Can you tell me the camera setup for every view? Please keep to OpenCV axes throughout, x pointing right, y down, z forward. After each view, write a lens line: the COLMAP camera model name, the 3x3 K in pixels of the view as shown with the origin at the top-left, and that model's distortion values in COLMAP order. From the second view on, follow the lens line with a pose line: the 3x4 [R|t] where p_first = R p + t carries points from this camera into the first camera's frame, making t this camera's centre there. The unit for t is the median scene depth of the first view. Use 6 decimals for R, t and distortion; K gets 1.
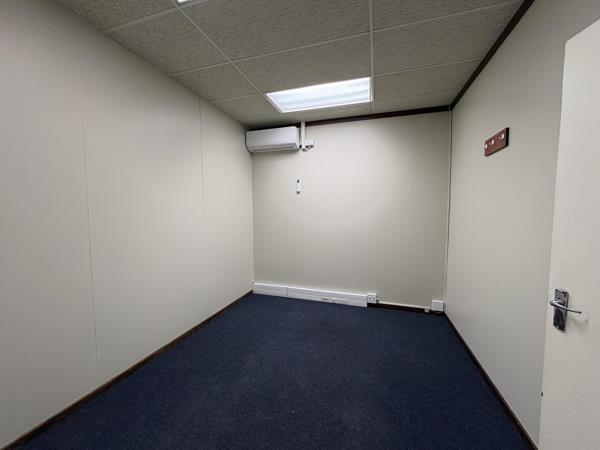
lens RADIAL K [[240.8, 0, 300.0], [0, 240.8, 225.0], [0, 0, 1]] dist [0.001277, 0.000091]
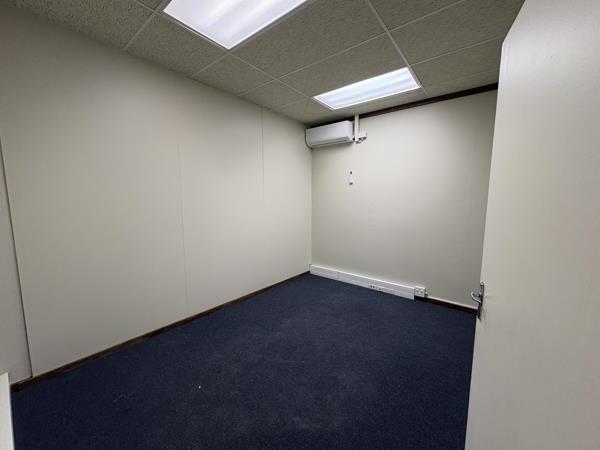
lens RADIAL K [[240.8, 0, 300.0], [0, 240.8, 225.0], [0, 0, 1]] dist [0.001277, 0.000091]
pose [[0.932163, 0.043475, -0.359418, 0.182458], [-0.026237, 0.998265, 0.052703, -0.004255], [0.361086, -0.039698, 0.931687, -0.073642]]
